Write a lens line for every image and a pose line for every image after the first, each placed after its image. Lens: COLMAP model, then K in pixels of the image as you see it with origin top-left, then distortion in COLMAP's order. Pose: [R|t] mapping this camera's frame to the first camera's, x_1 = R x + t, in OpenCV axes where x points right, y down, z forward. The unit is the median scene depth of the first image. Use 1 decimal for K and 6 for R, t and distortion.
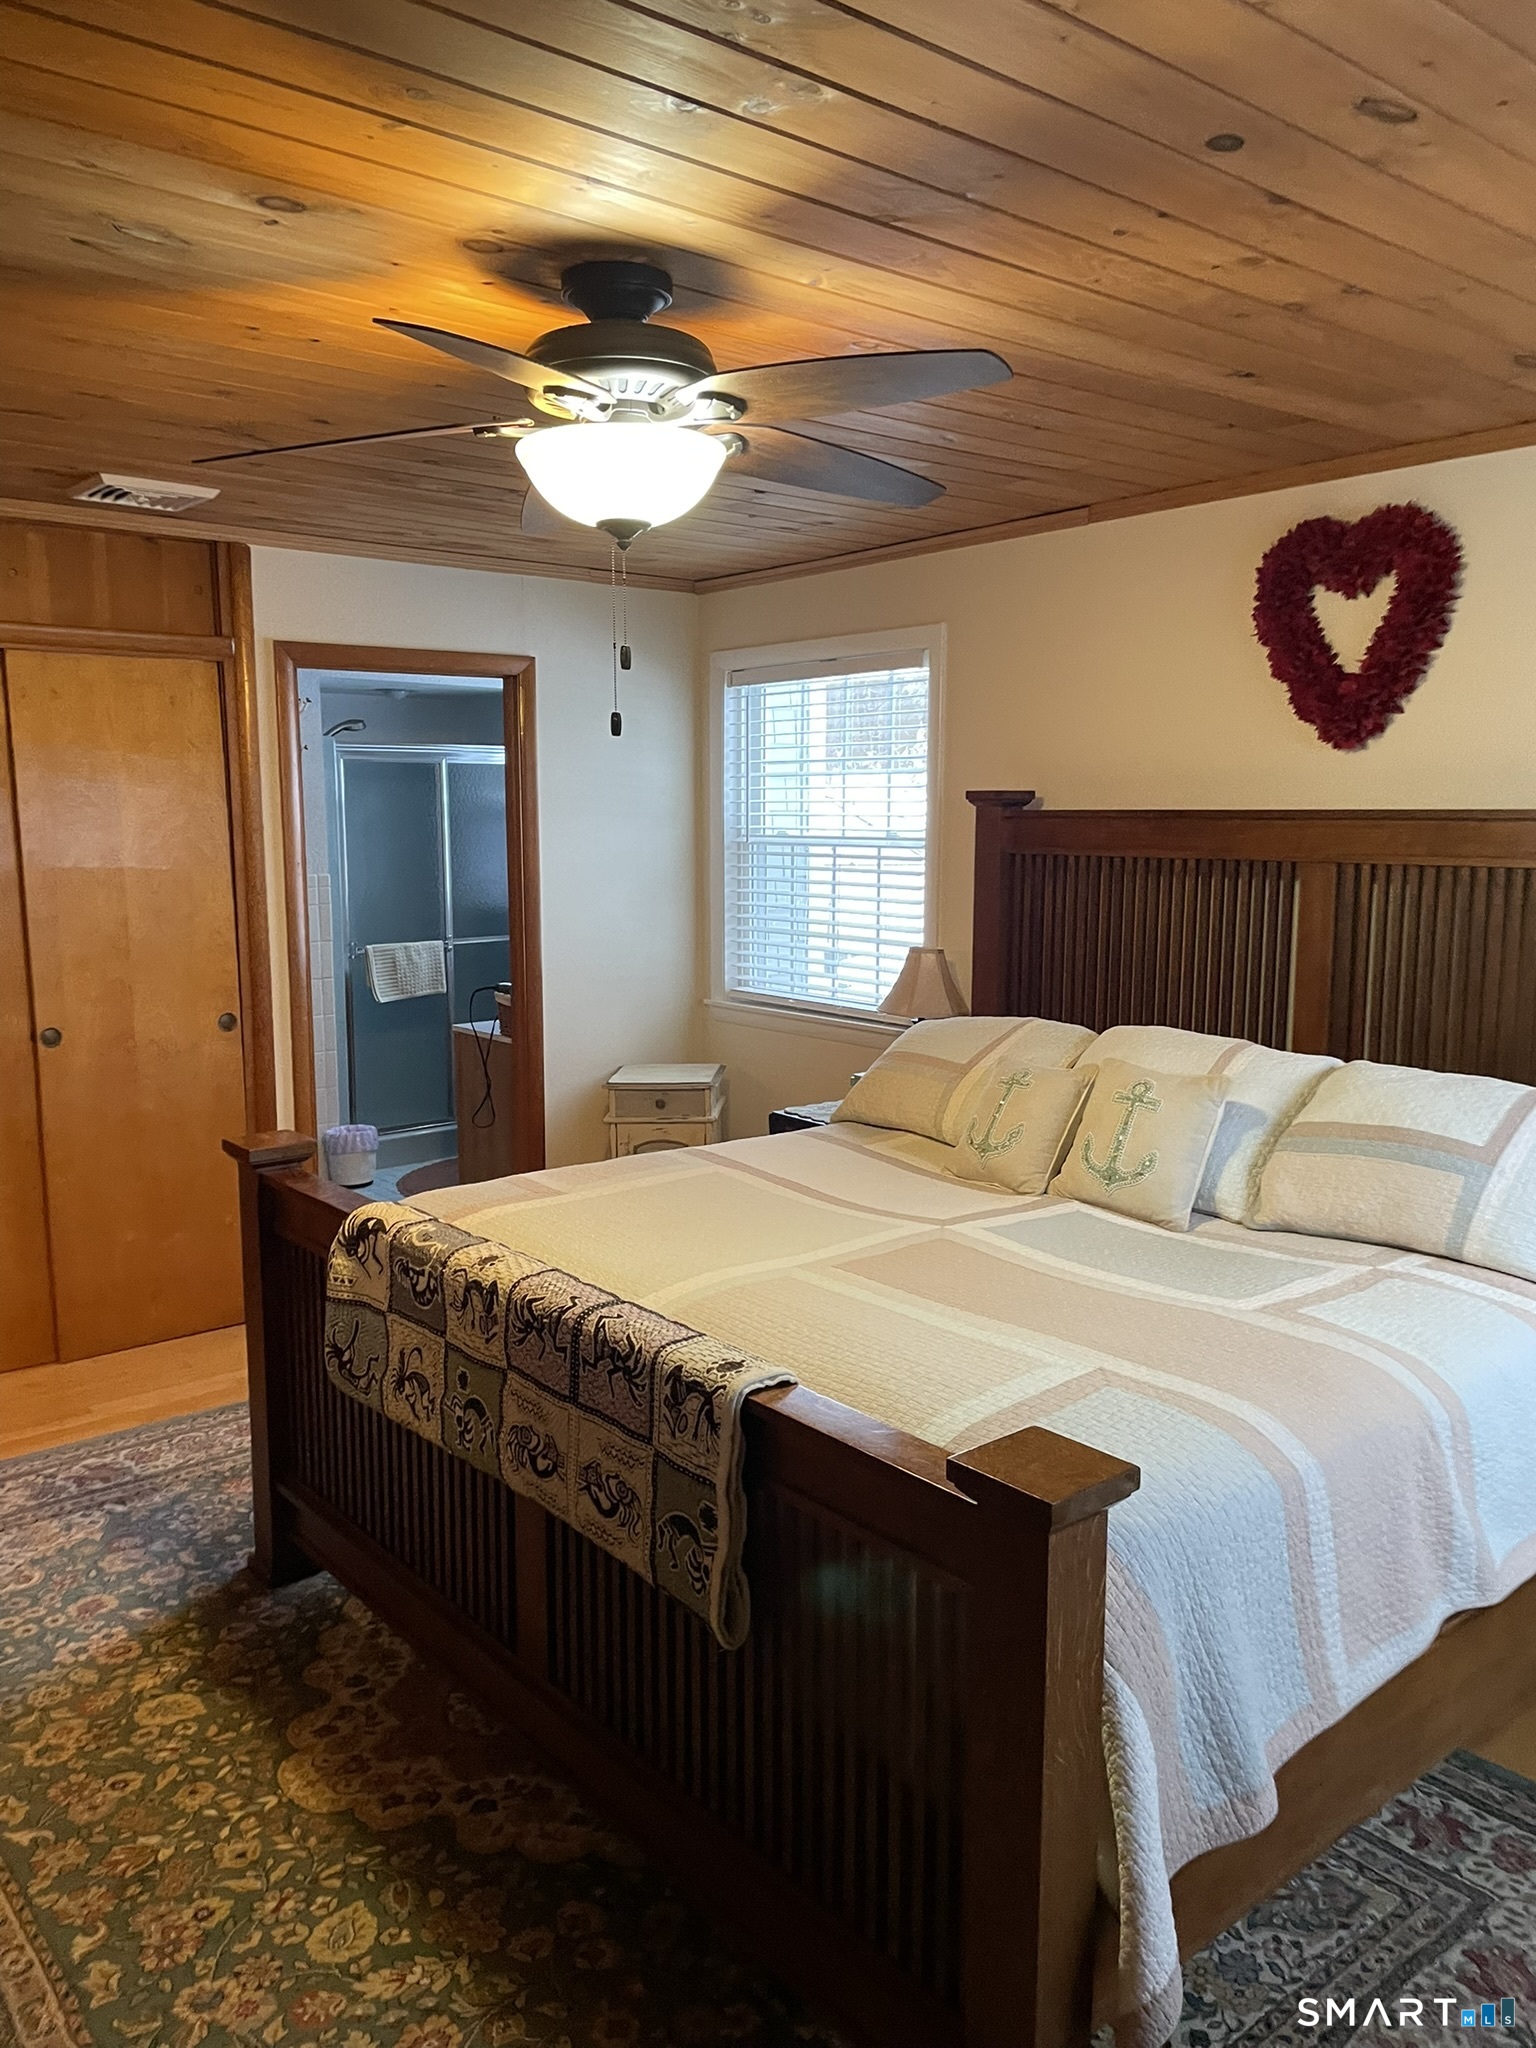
lens RADIAL K [[1535.3, 0, 768.0], [0, 1535.3, 1024.0], [0, 0, 1]] dist [0.058832, -0.102149]
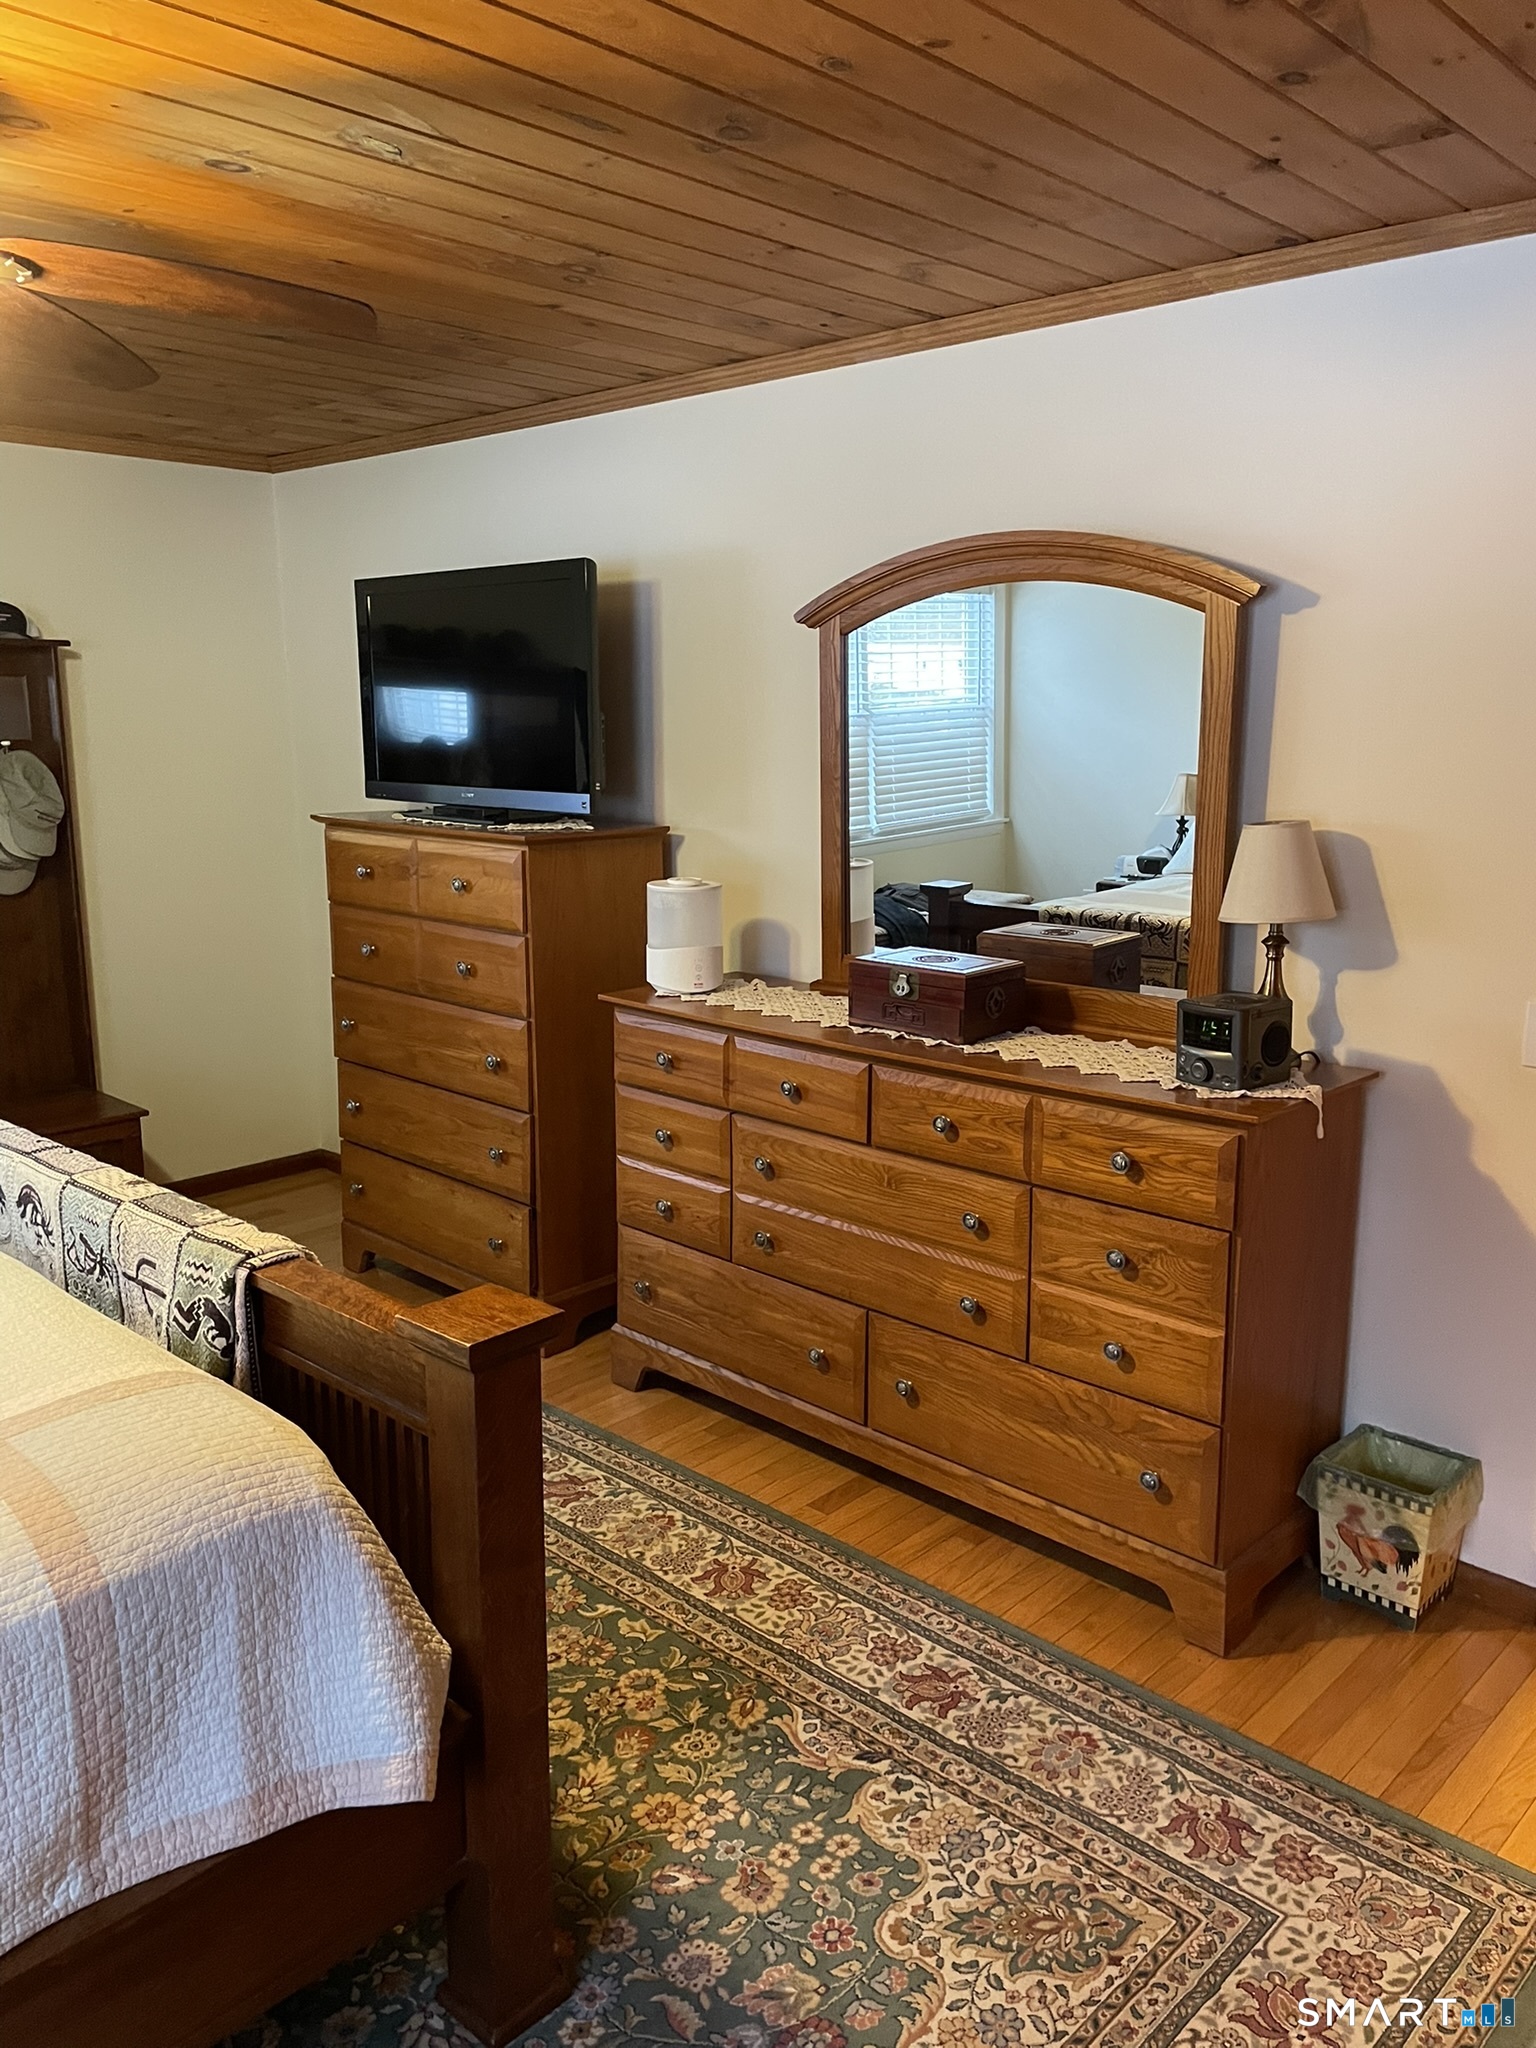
lens RADIAL K [[1535.3, 0, 768.0], [0, 1535.3, 1024.0], [0, 0, 1]] dist [0.058832, -0.102149]
pose [[-0.992628, 0.029683, -0.117509, -0.465539], [-0.010906, 0.943737, 0.330517, -0.278277], [0.120708, 0.329362, -0.936456, 1.911743]]
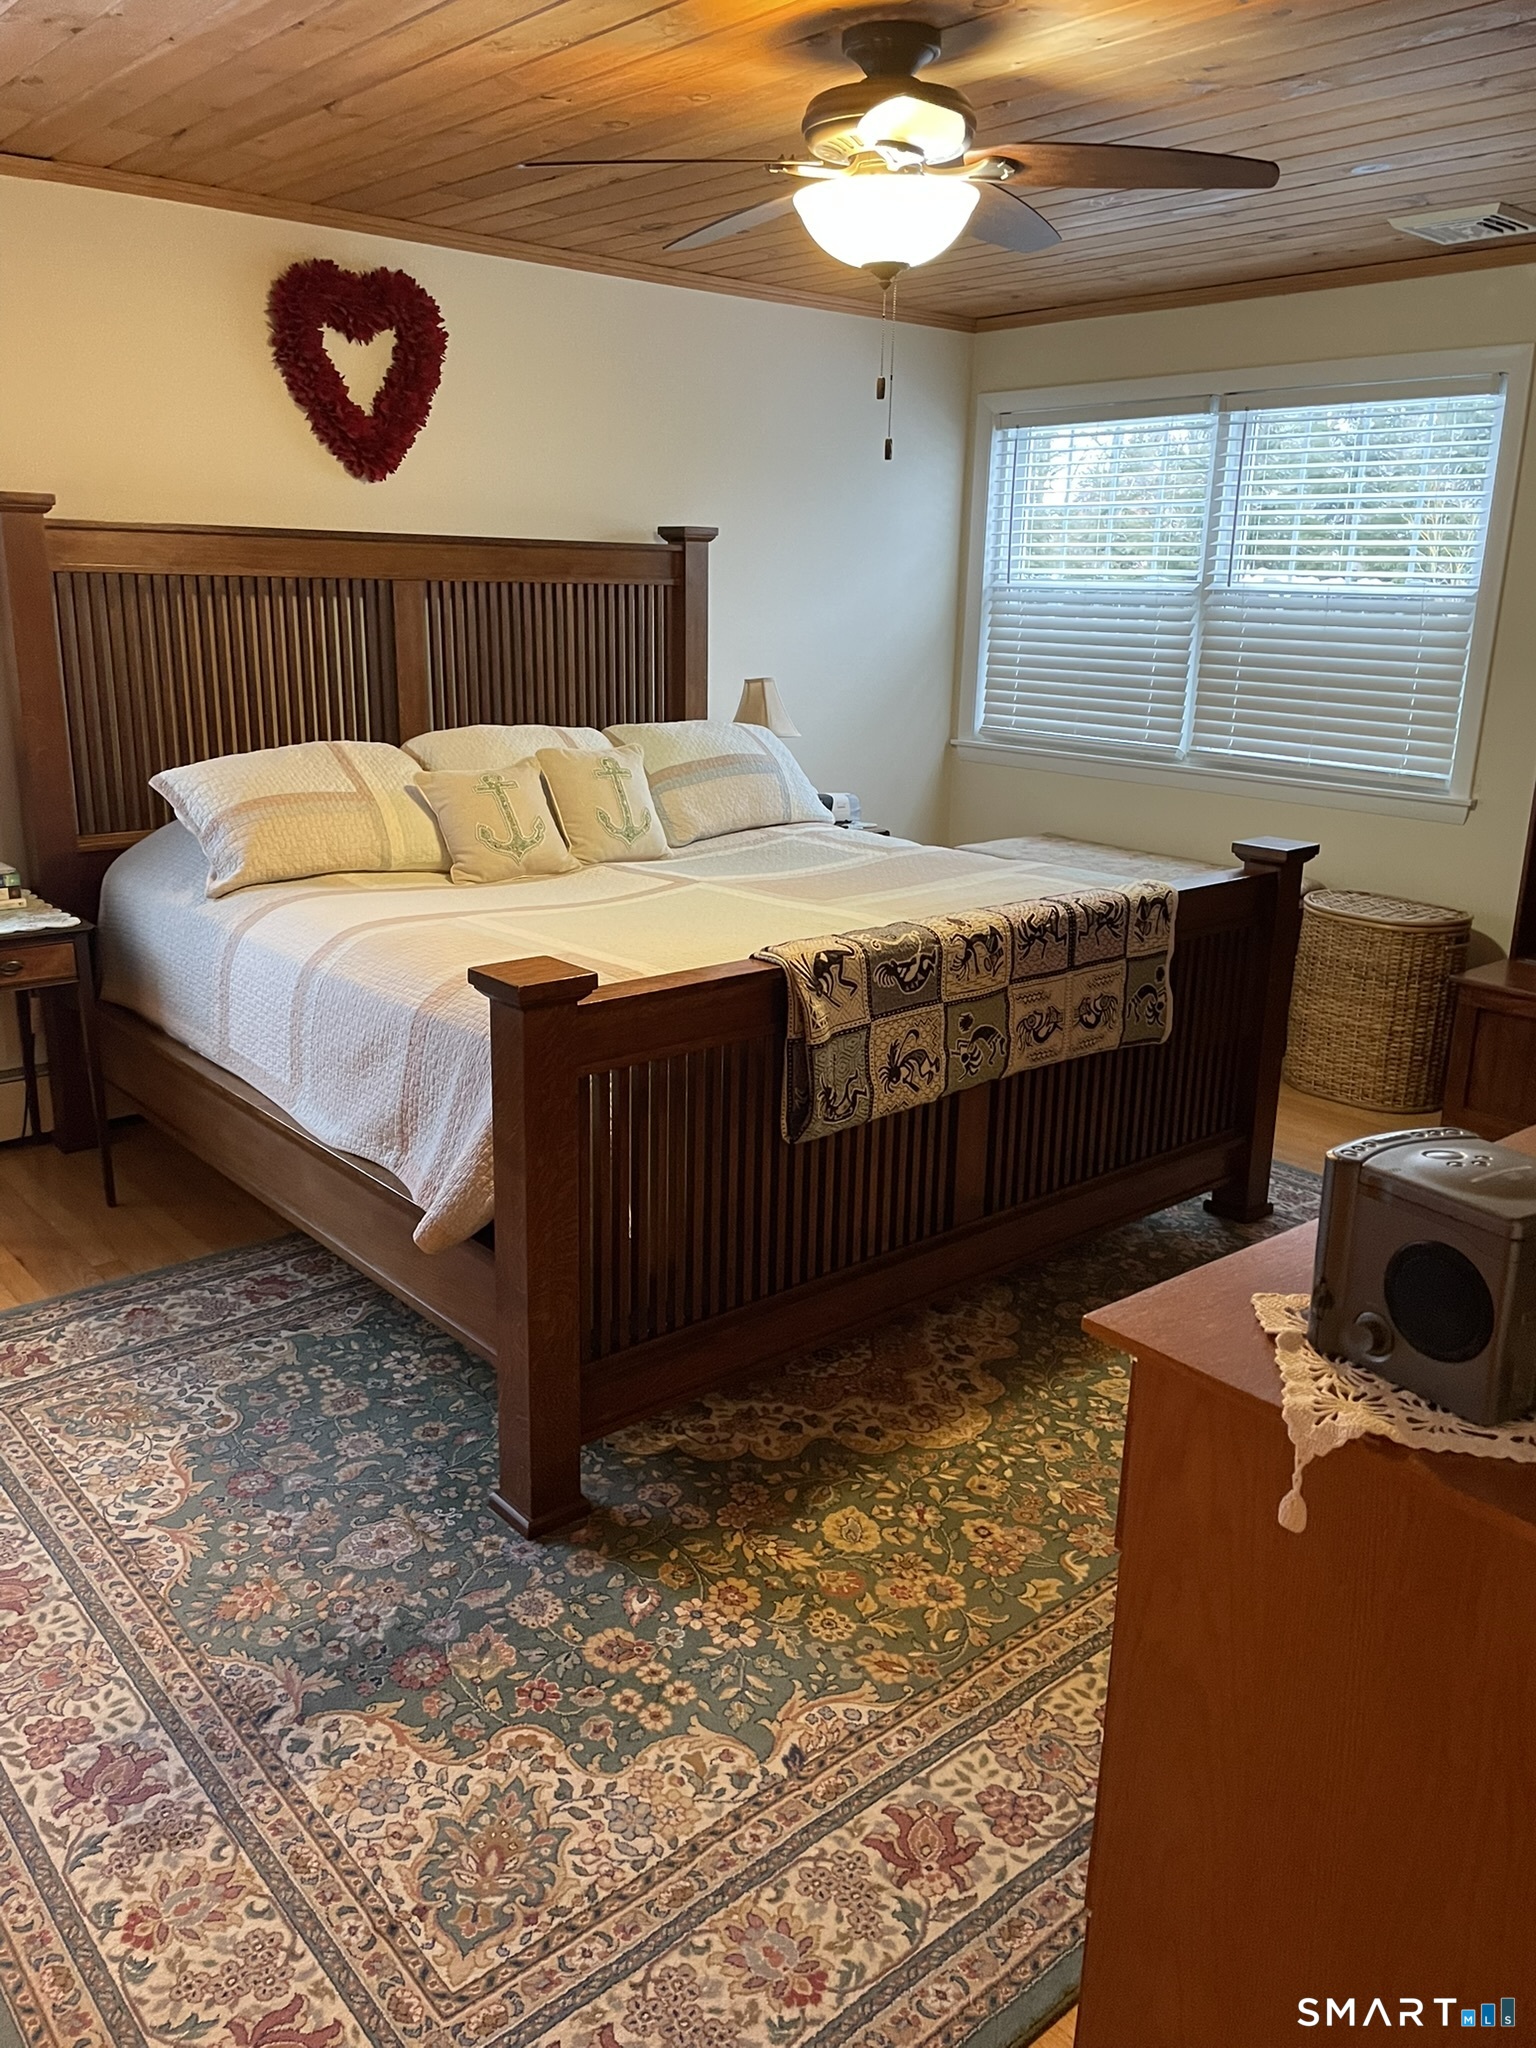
lens RADIAL K [[1535.3, 0, 768.0], [0, 1535.3, 1024.0], [0, 0, 1]] dist [0.058832, -0.102149]
pose [[-0.016985, -0.279152, 0.960097, -1.310996], [0.118275, 0.952932, 0.279161, -0.117232], [-0.992836, 0.118297, 0.016831, 1.106413]]
